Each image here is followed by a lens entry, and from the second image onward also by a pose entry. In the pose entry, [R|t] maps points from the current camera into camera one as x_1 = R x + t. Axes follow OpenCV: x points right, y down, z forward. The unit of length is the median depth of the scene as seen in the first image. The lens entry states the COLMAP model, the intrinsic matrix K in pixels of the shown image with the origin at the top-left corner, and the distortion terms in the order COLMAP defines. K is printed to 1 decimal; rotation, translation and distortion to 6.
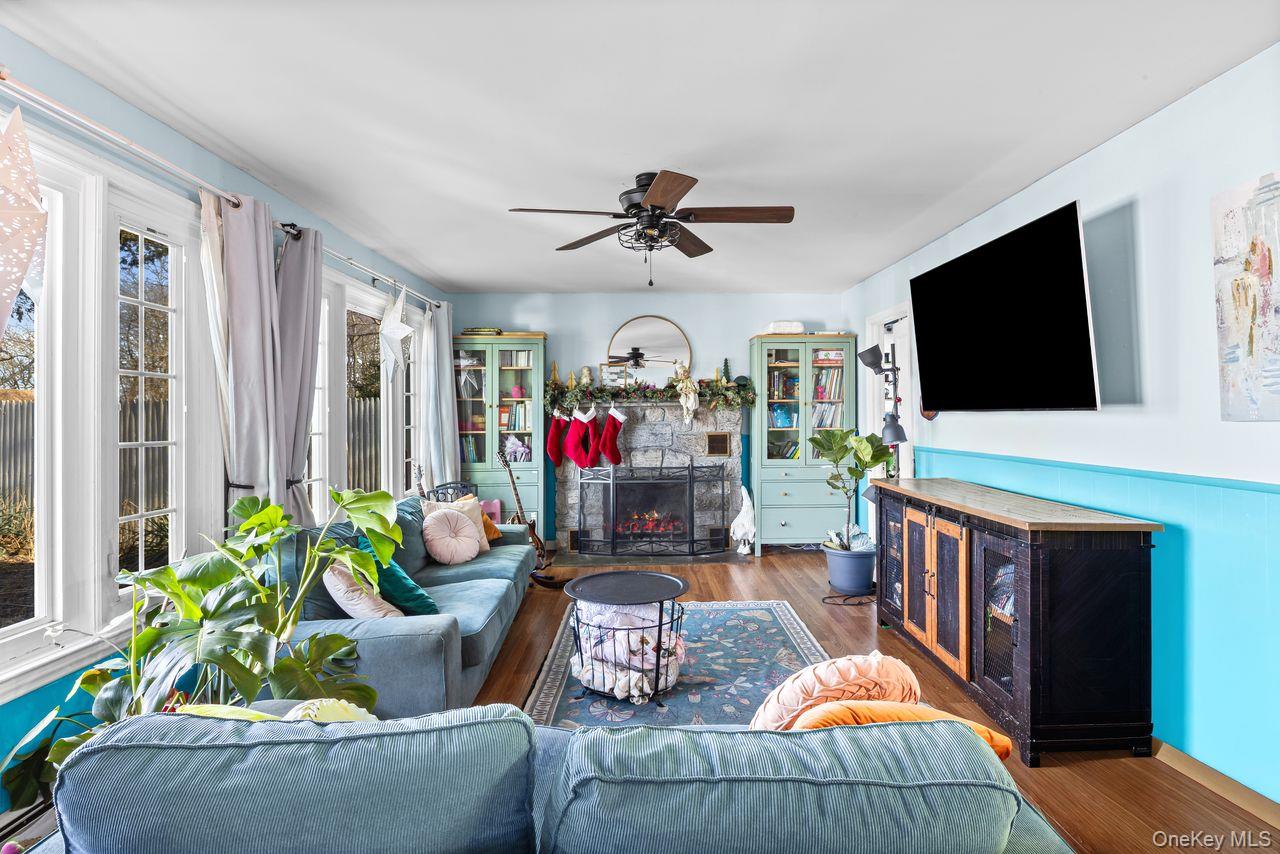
lens RADIAL K [[642.4, 0, 661.2], [0, 642.4, 400.7], [0, 0, 1]] dist [-0.003132, -0.000341]
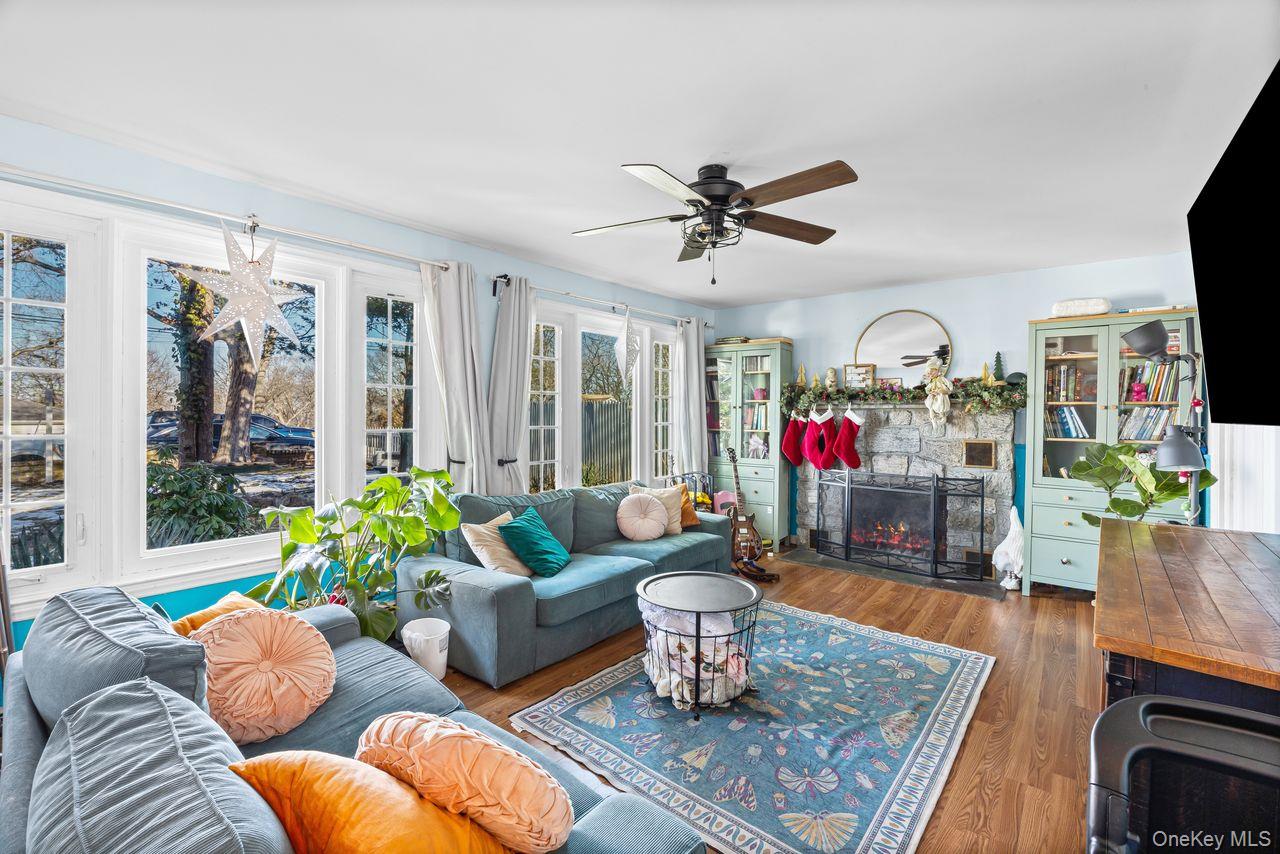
lens RADIAL K [[556.7, 0, 649.5], [0, 556.7, 411.2], [0, 0, 1]] dist [-0.003240, -0.000250]
pose [[0.754834, 0.012996, -0.655787, 0.249752], [-0.000527, 0.999815, 0.019207, -0.002768], [0.655915, -0.014153, 0.754702, 0.166011]]
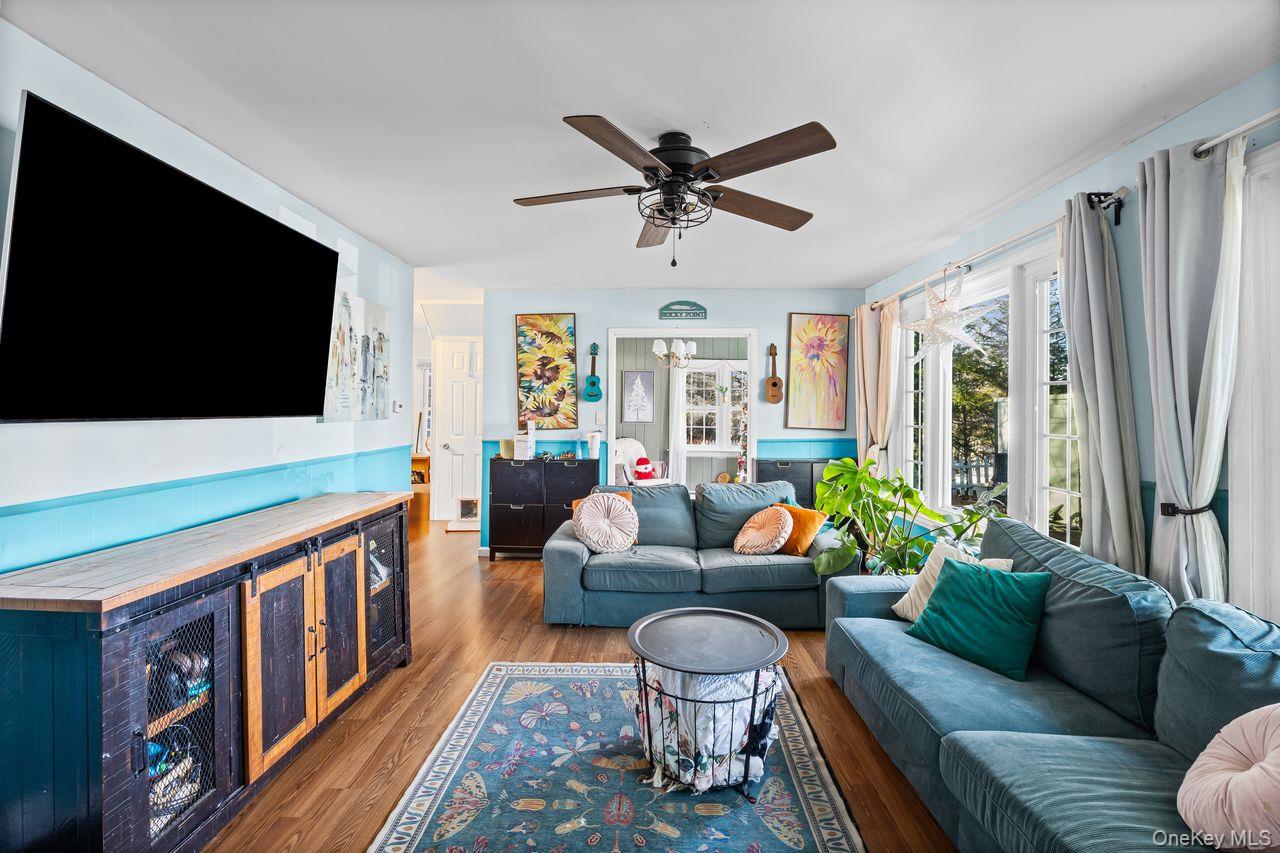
lens RADIAL K [[546.2, 0, 638.3], [0, 546.2, 418.5], [0, 0, 1]] dist [-0.001217, -0.000041]
pose [[-0.998360, 0.005973, 0.056938, -0.005876], [0.005956, 0.999982, -0.000468, 0.010018], [-0.056939, -0.000128, -0.998378, 0.927026]]
